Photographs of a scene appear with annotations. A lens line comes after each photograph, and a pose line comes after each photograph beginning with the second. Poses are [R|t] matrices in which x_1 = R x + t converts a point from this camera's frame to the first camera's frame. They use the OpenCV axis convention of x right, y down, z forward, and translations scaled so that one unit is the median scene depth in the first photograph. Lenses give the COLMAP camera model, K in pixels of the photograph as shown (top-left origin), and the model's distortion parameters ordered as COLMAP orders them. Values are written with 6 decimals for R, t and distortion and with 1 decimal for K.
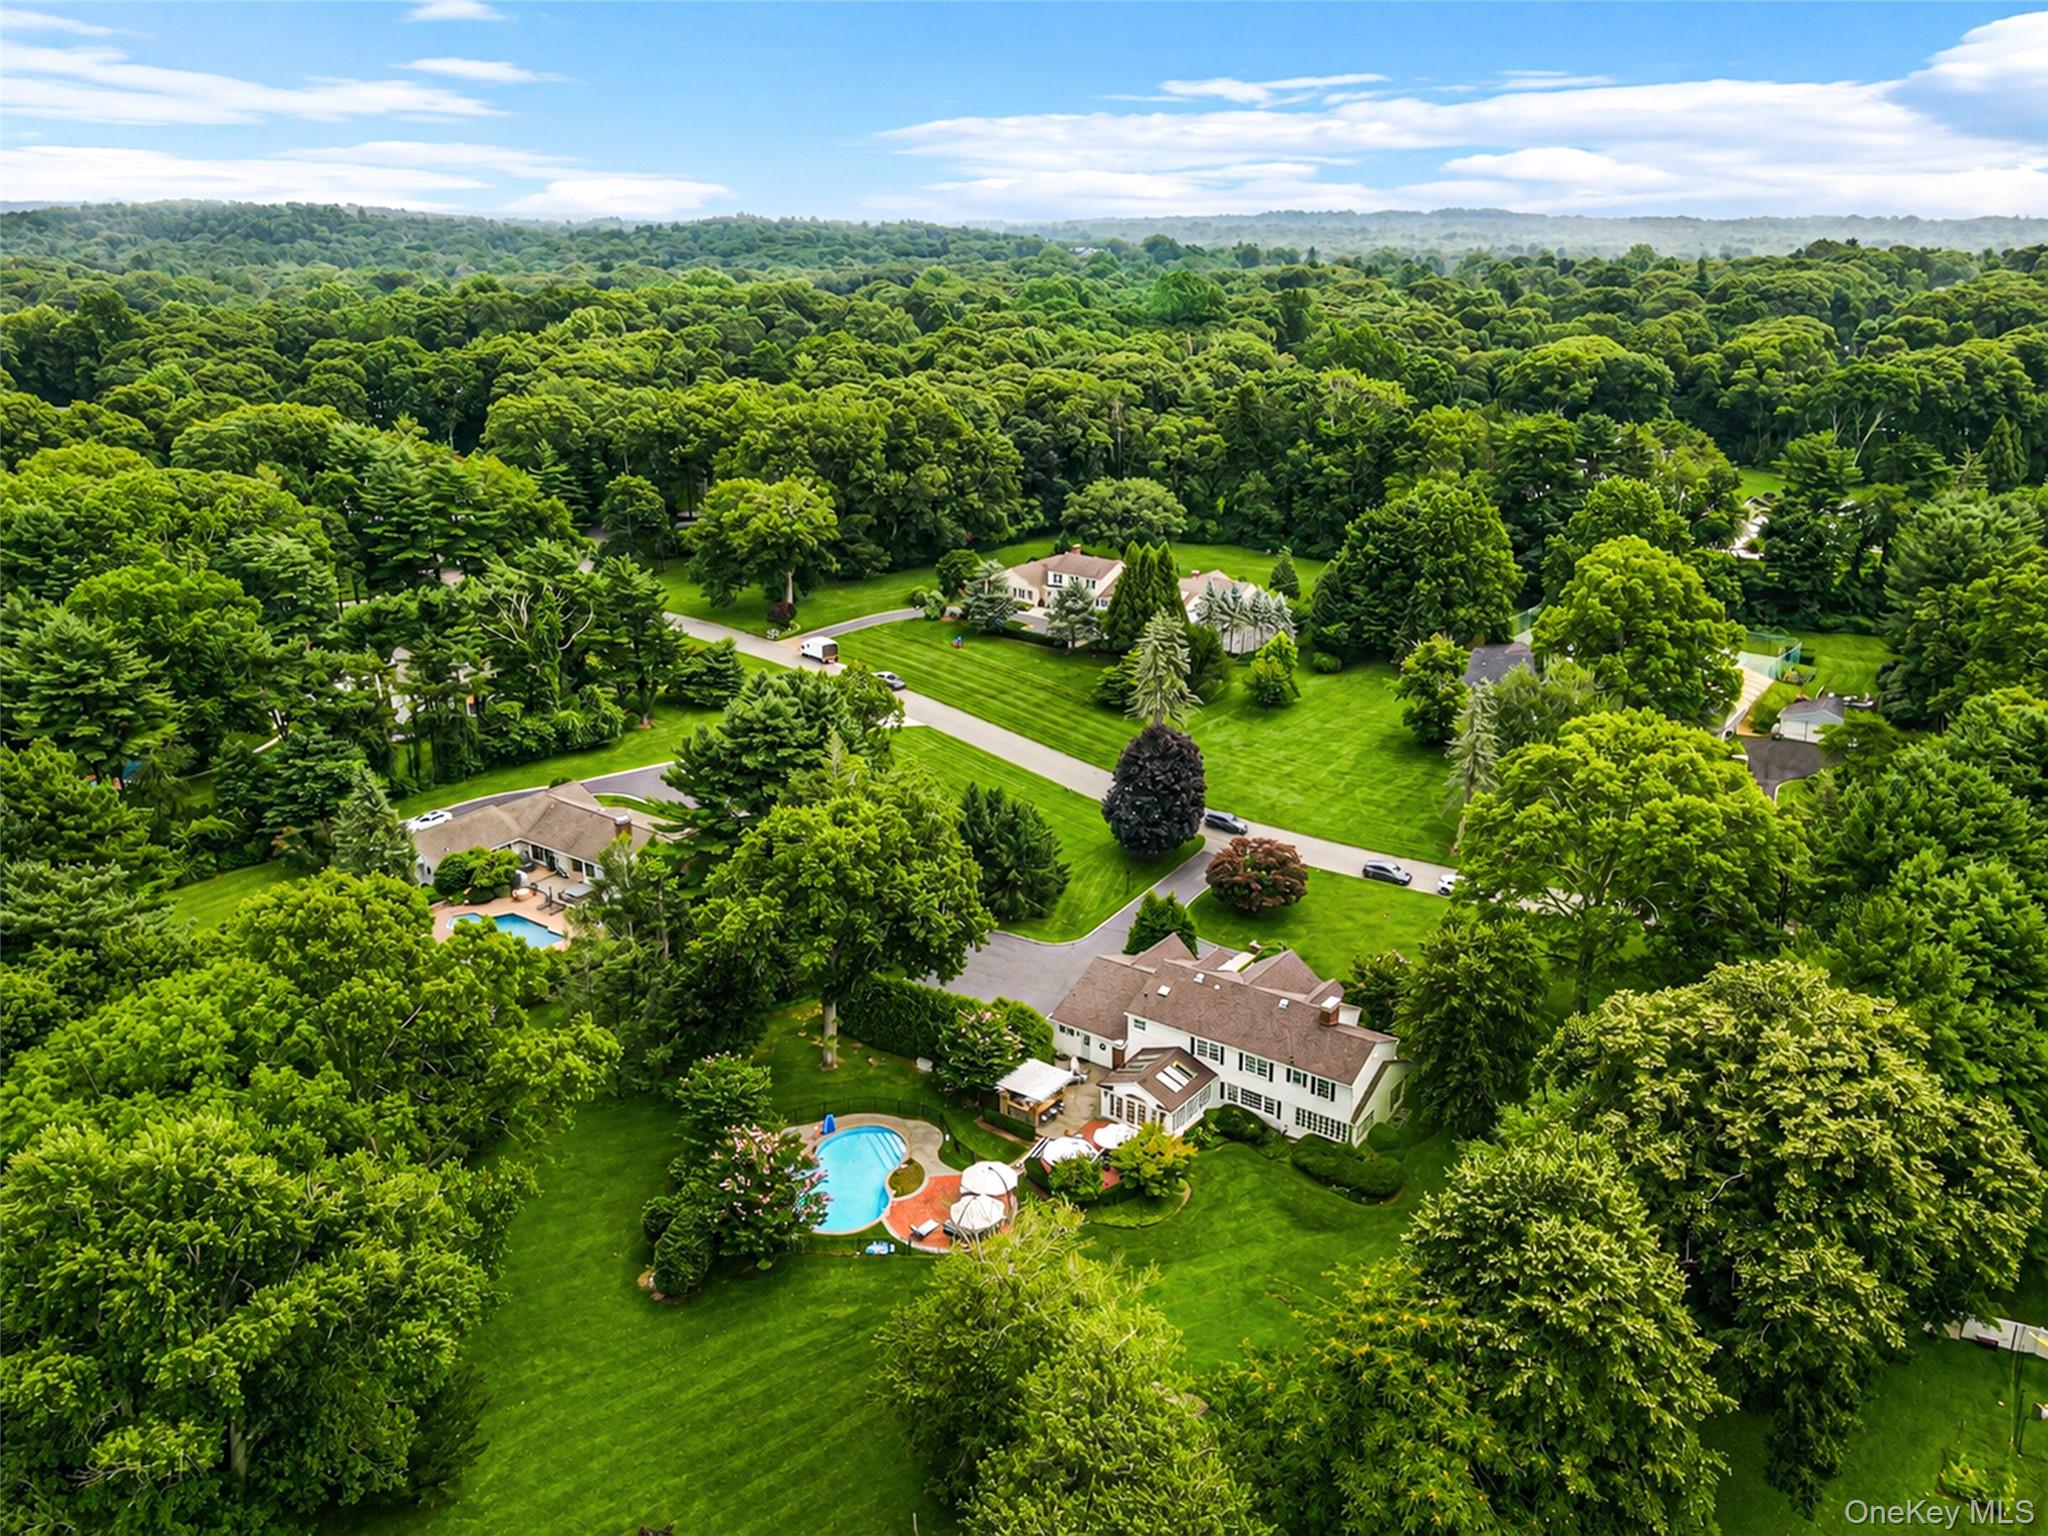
lens RADIAL K [[1443.1, 0, 1023.6], [0, 1443.1, 769.7], [0, 0, 1]] dist [-0.005569, -0.000893]
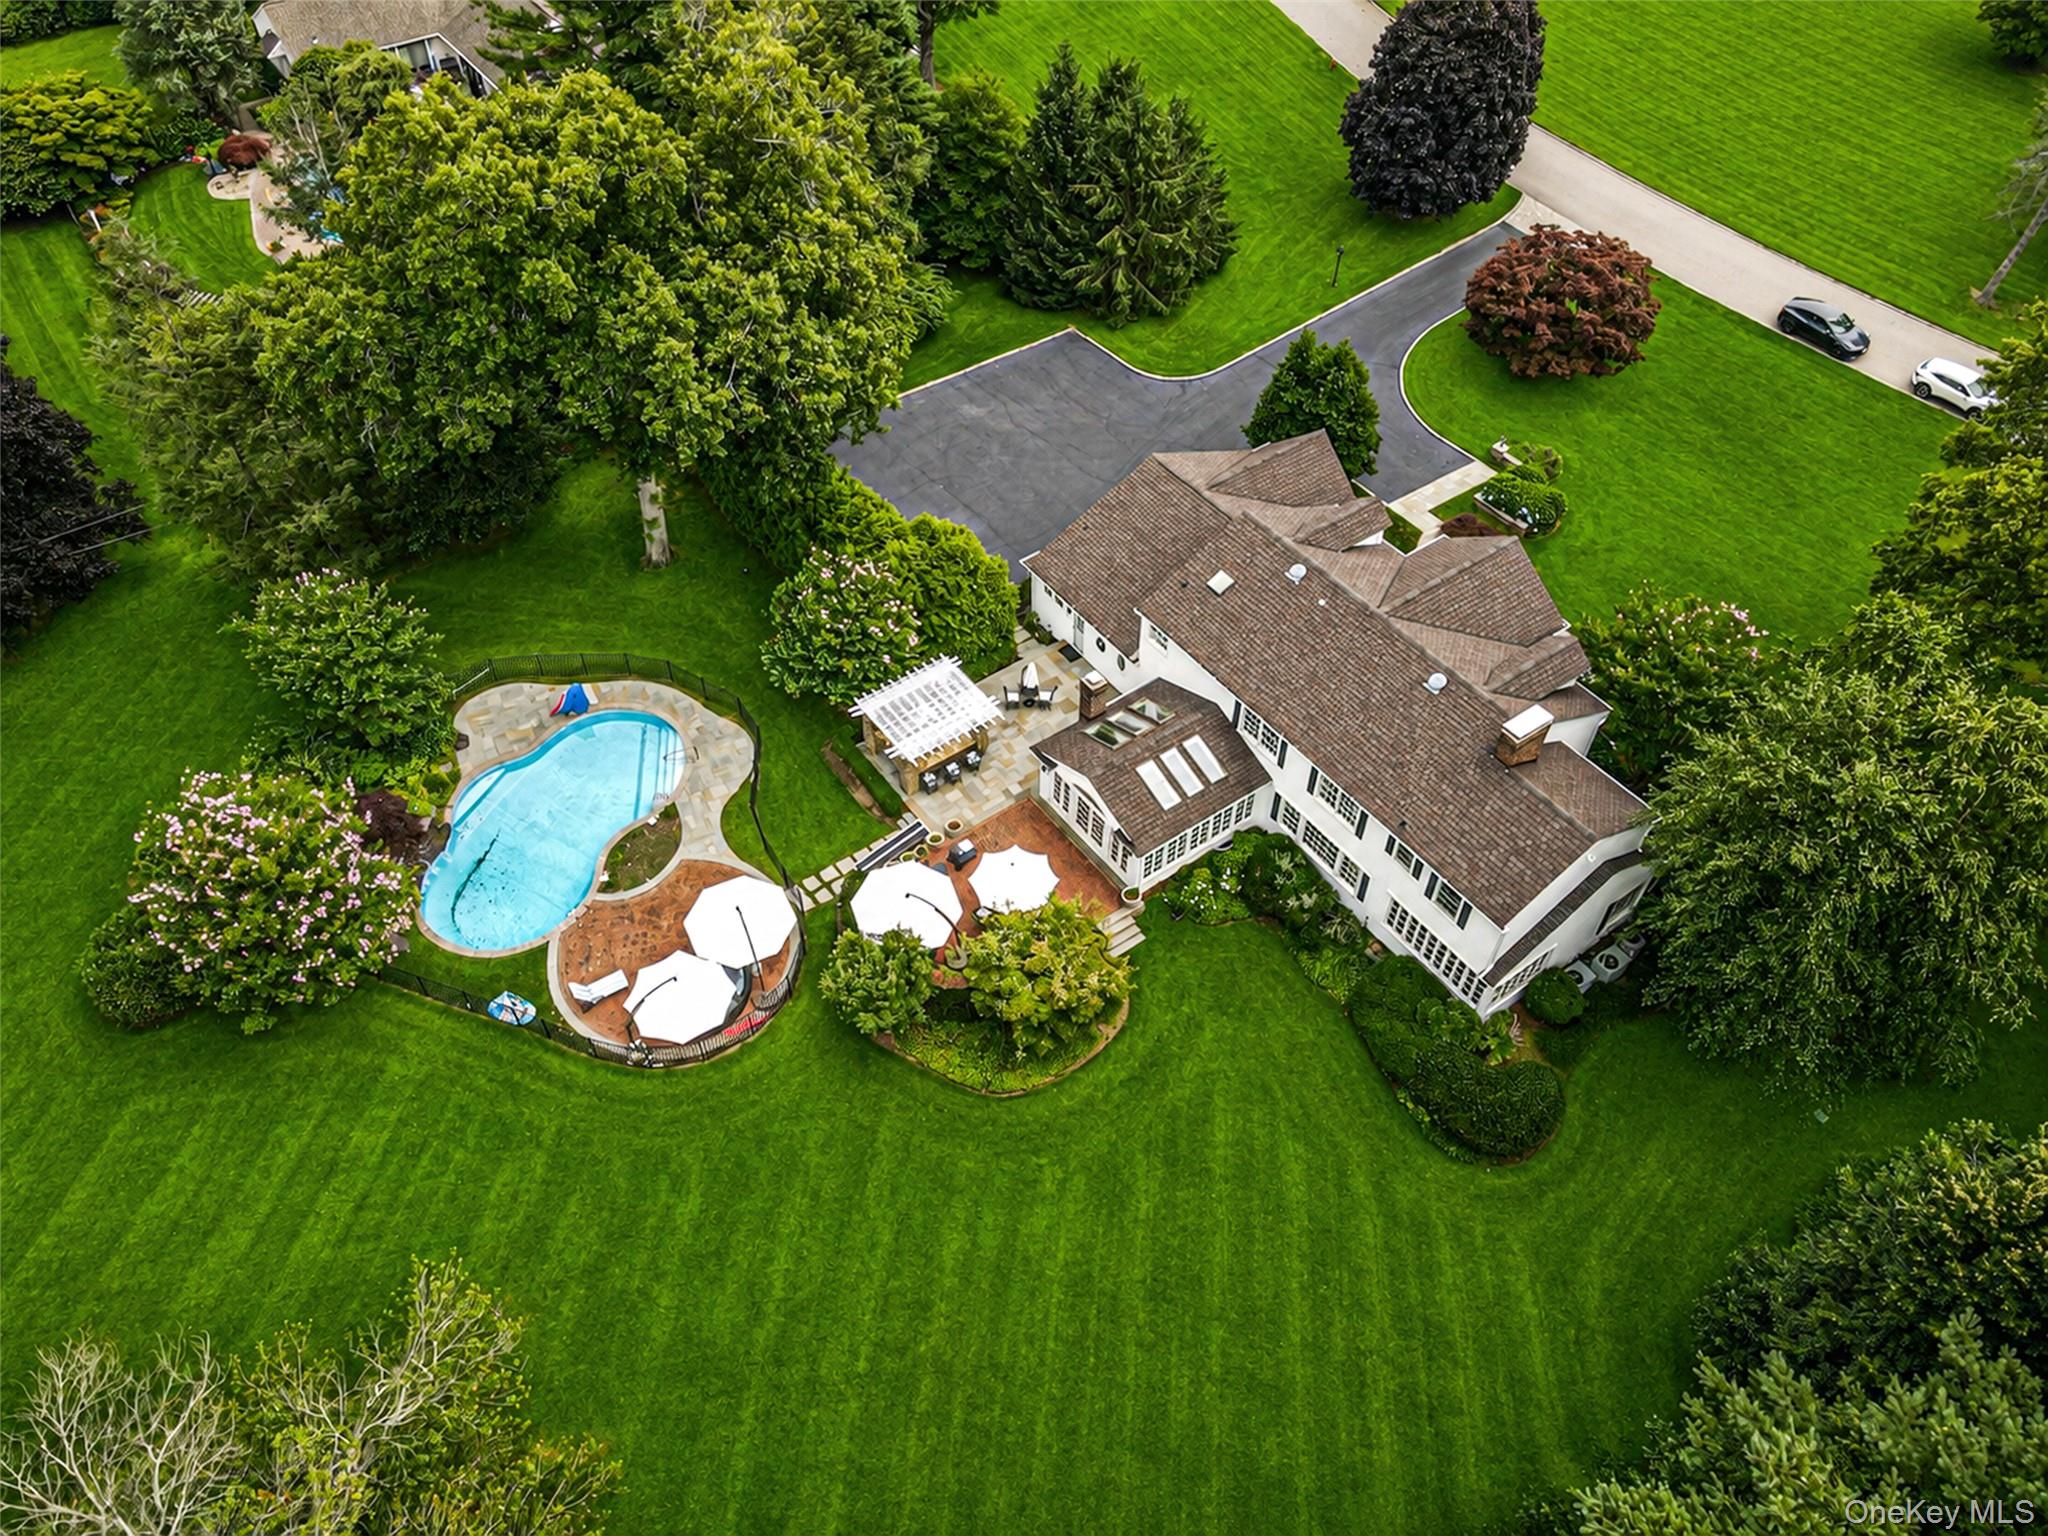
lens RADIAL K [[1443.1, 0, 1023.8], [0, 1443.1, 764.4], [0, 0, 1]] dist [-0.005569, -0.000893]
pose [[0.956696, 0.226200, -0.183211, 0.145776], [-0.106146, 0.857155, 0.504002, -0.038173], [0.271045, -0.462730, 0.844047, 0.564373]]
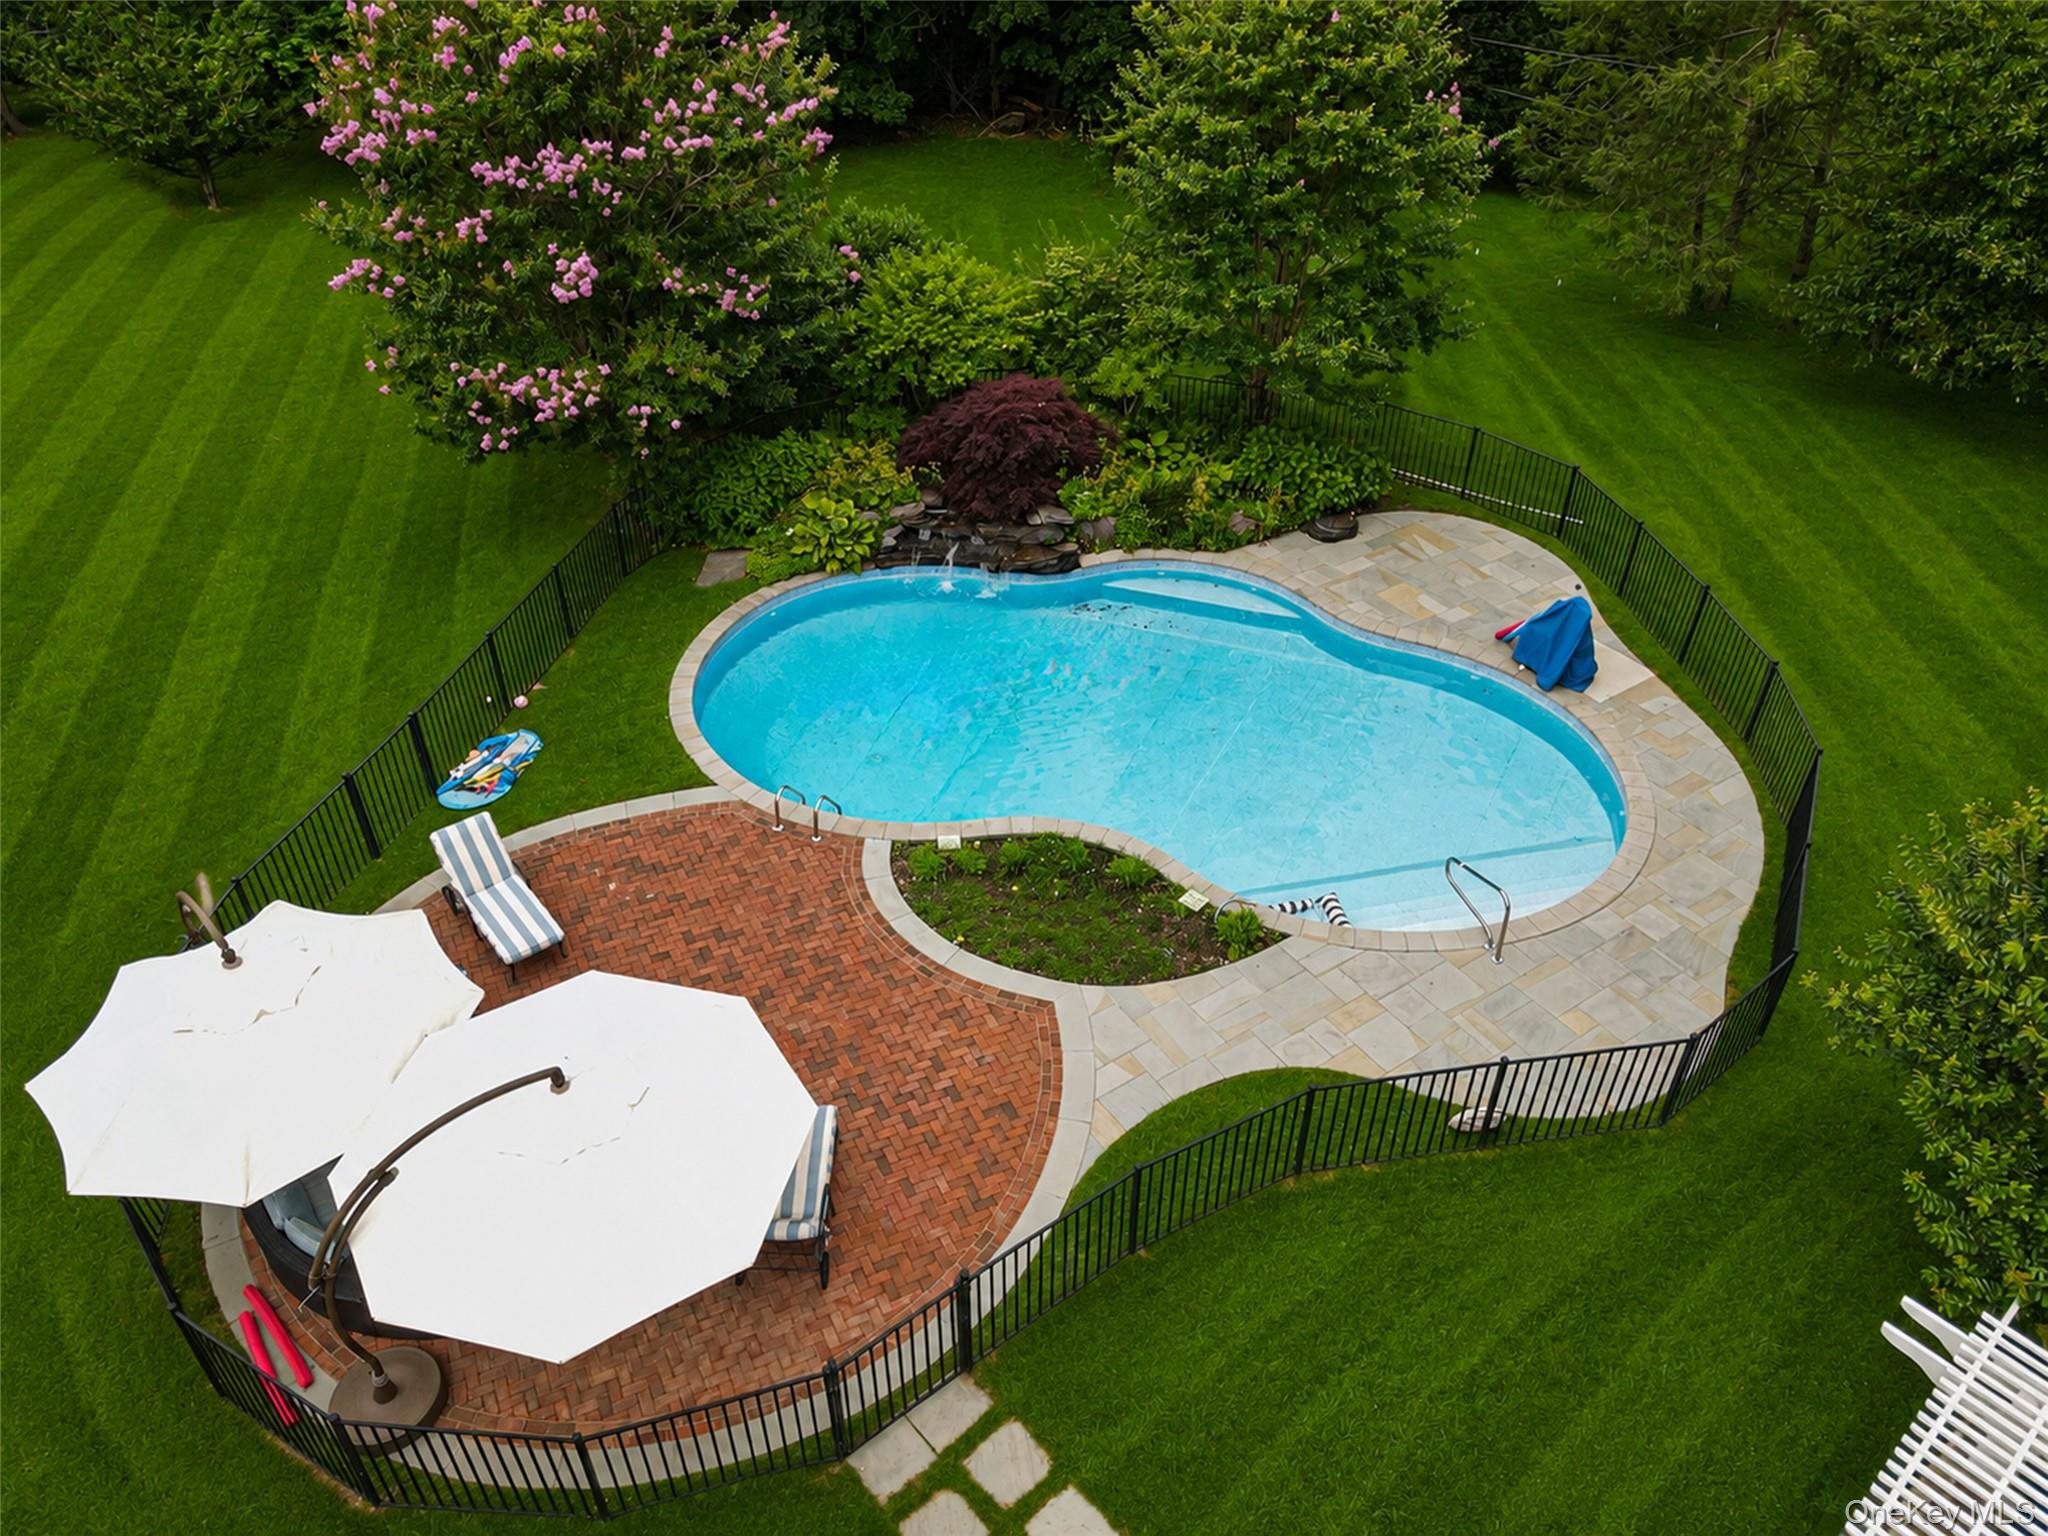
lens RADIAL K [[1443.1, 0, 1025.4], [0, 1443.1, 769.3], [0, 0, 1]] dist [-0.005569, -0.000893]
pose [[-0.191527, 0.577315, -0.793741, 0.038276], [-0.341953, 0.718792, 0.605314, 0.165858], [0.919992, 0.387356, 0.059747, 0.936216]]
